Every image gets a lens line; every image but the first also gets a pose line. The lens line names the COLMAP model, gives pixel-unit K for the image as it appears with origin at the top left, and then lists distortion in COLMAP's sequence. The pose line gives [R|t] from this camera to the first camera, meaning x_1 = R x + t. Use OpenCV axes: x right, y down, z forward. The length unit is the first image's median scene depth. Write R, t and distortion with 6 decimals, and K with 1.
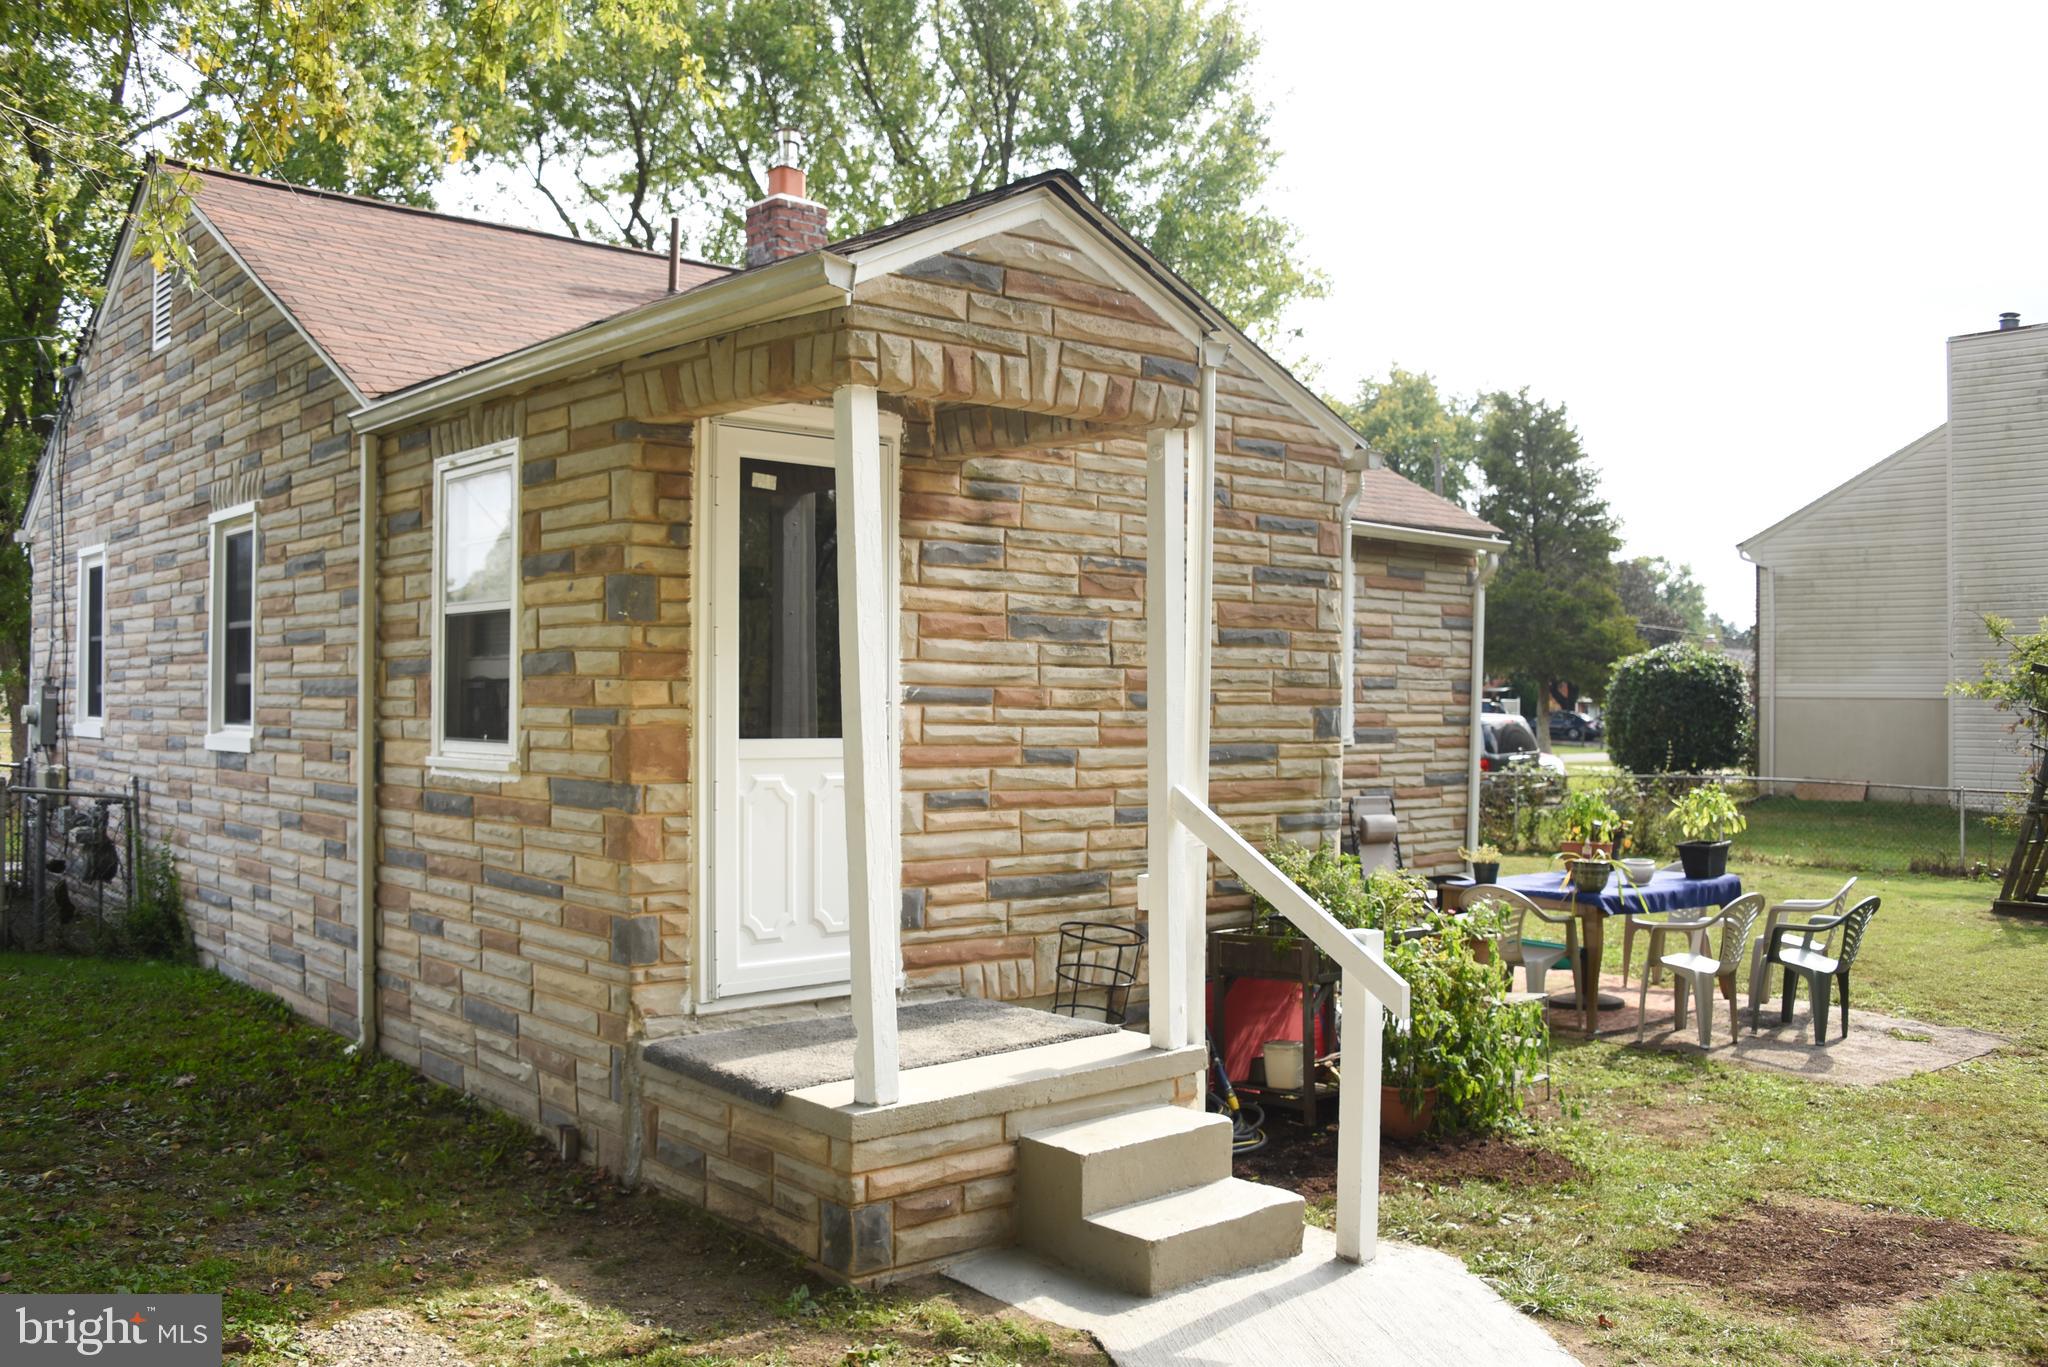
lens RADIAL K [[1711.4, 0, 1019.4], [0, 1711.4, 691.9], [0, 0, 1]] dist [-0.133518, 0.046151]
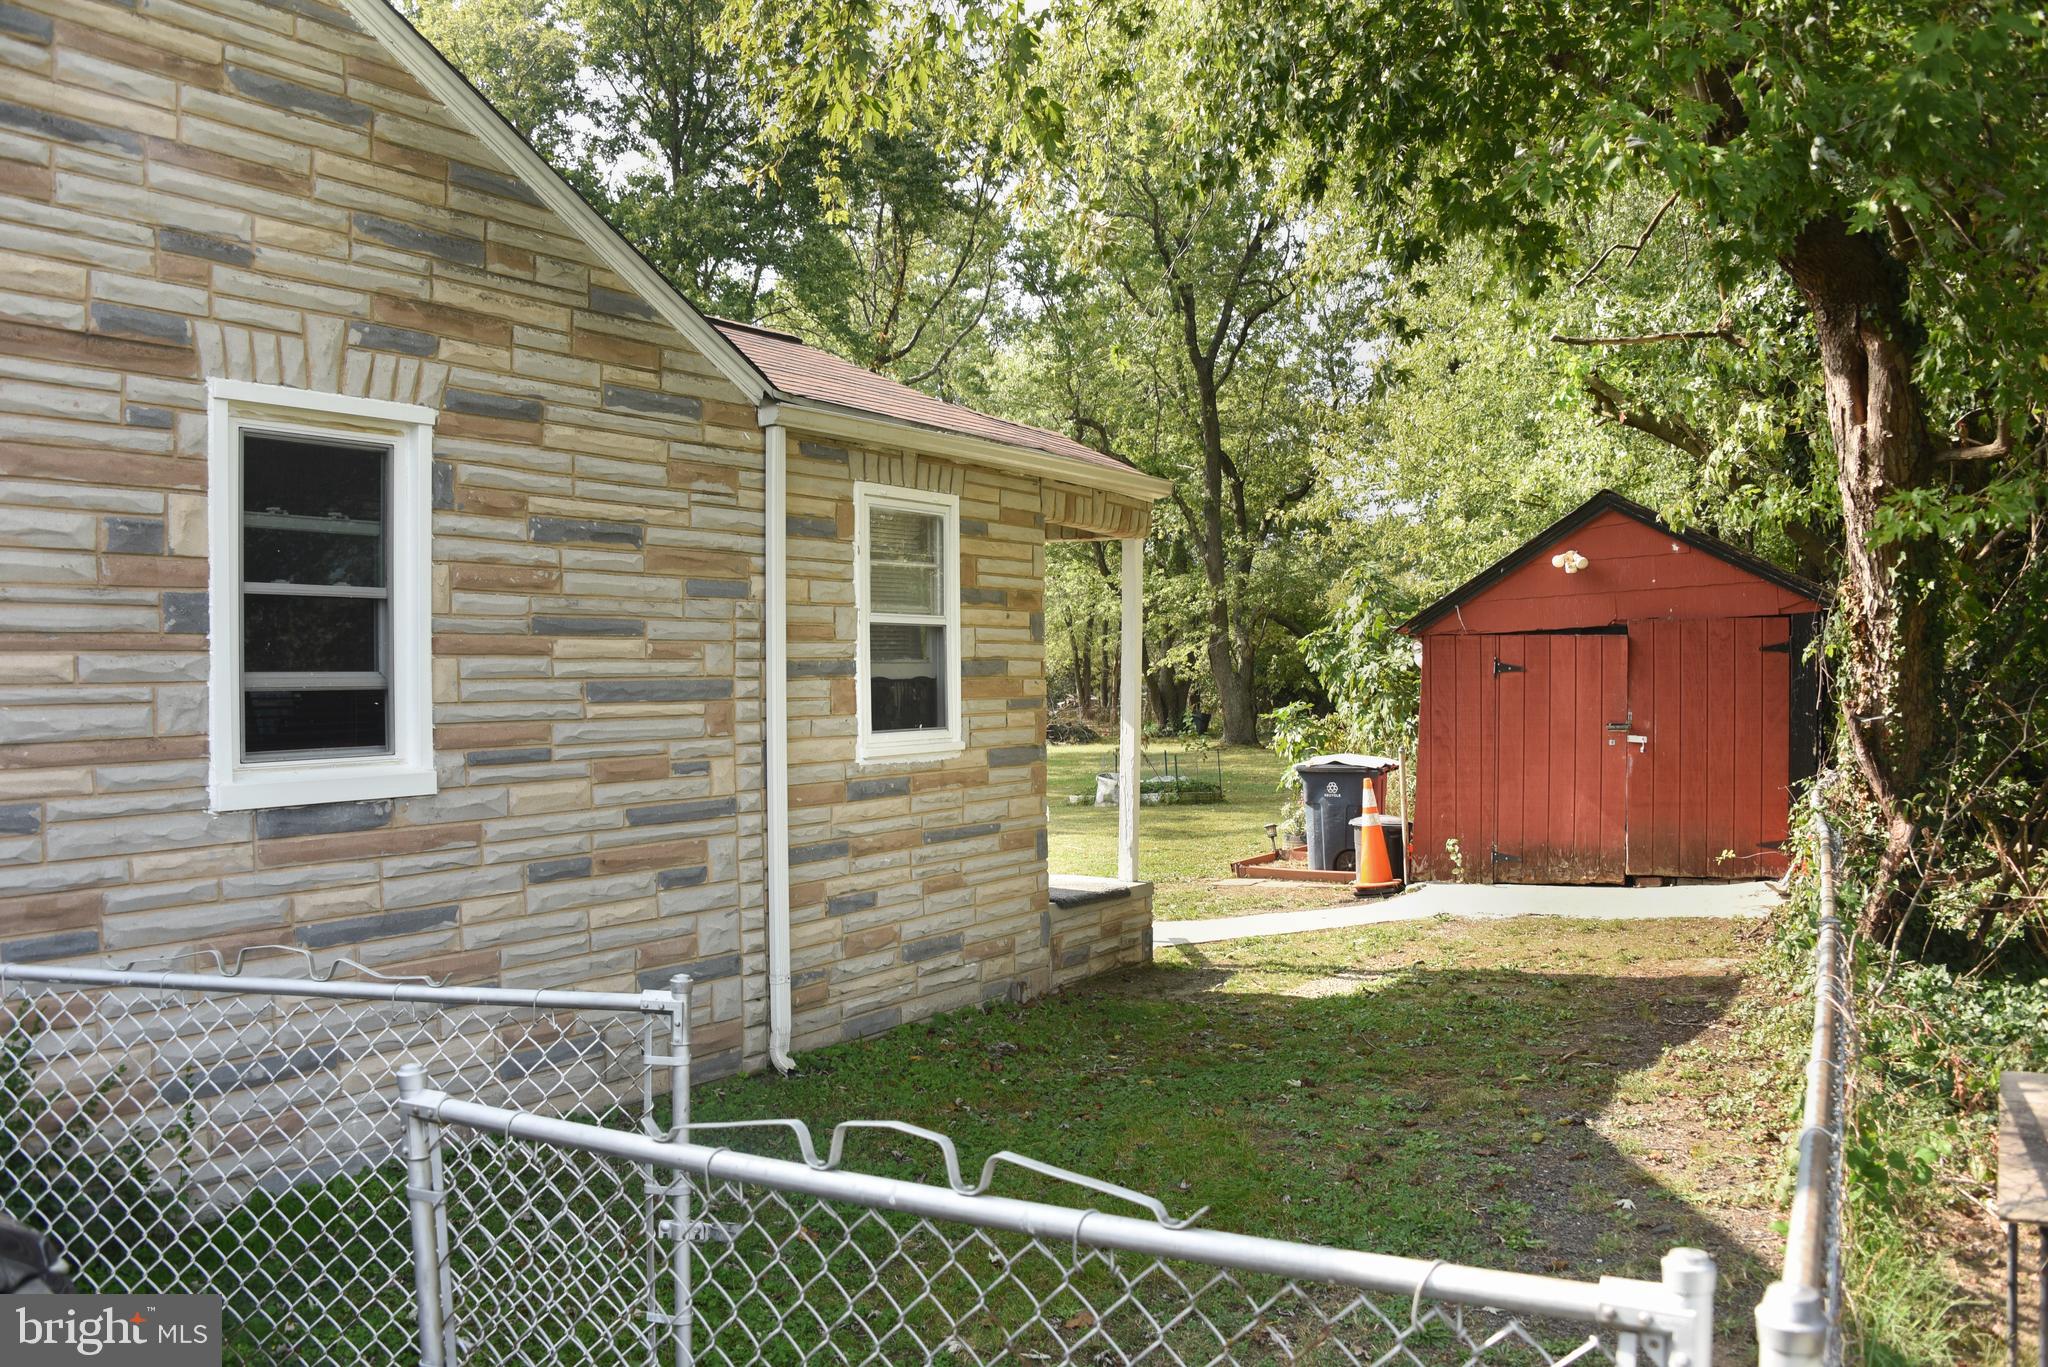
lens RADIAL K [[1711.4, 0, 1024.0], [0, 1711.4, 679.3], [0, 0, 1]] dist [-0.133518, 0.046151]
pose [[-0.280103, -0.013585, 0.959874, -1.637441], [-0.006169, 0.999905, 0.012351, -0.025256], [-0.959950, -0.002462, -0.280160, 1.359528]]
